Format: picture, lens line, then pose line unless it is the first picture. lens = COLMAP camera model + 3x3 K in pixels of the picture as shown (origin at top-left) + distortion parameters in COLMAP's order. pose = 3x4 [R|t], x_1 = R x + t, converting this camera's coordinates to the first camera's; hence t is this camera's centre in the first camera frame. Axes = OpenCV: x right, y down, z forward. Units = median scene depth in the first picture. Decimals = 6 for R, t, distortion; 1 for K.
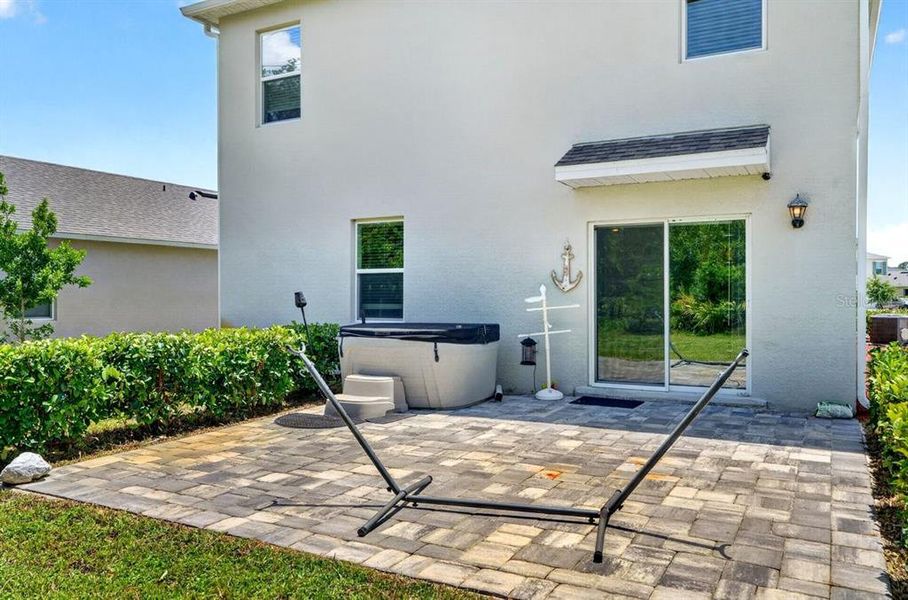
lens RADIAL K [[685.6, 0, 449.8], [0, 685.6, 300.3], [0, 0, 1]] dist [0.003170, 0.000175]
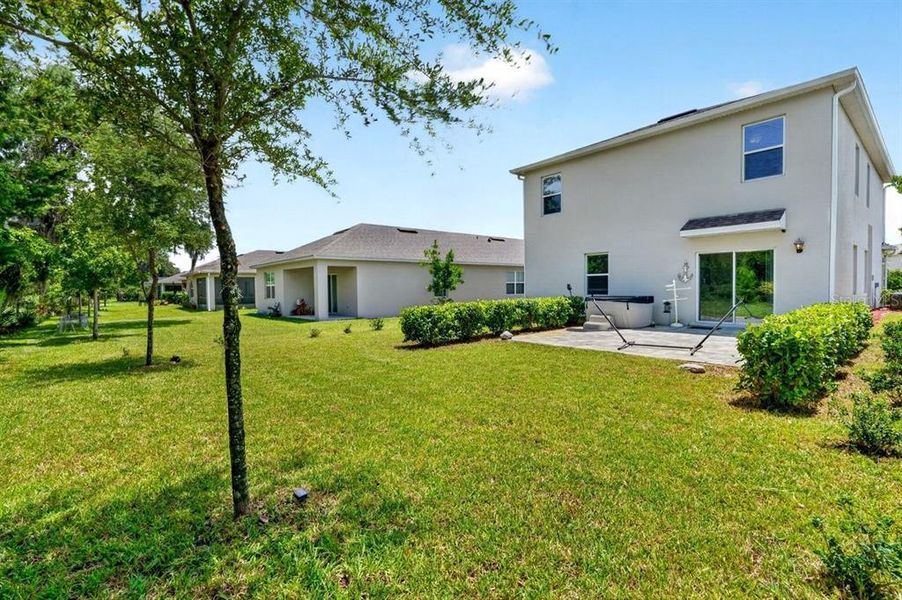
lens RADIAL K [[405.4, 0, 449.0], [0, 405.4, 301.6], [0, 0, 1]] dist [-0.002471, 0.000075]
pose [[0.933439, 0.000032, -0.358737, -0.091660], [0.011403, 0.999492, 0.029761, 0.003387], [0.358556, -0.031871, 0.932964, -0.614994]]
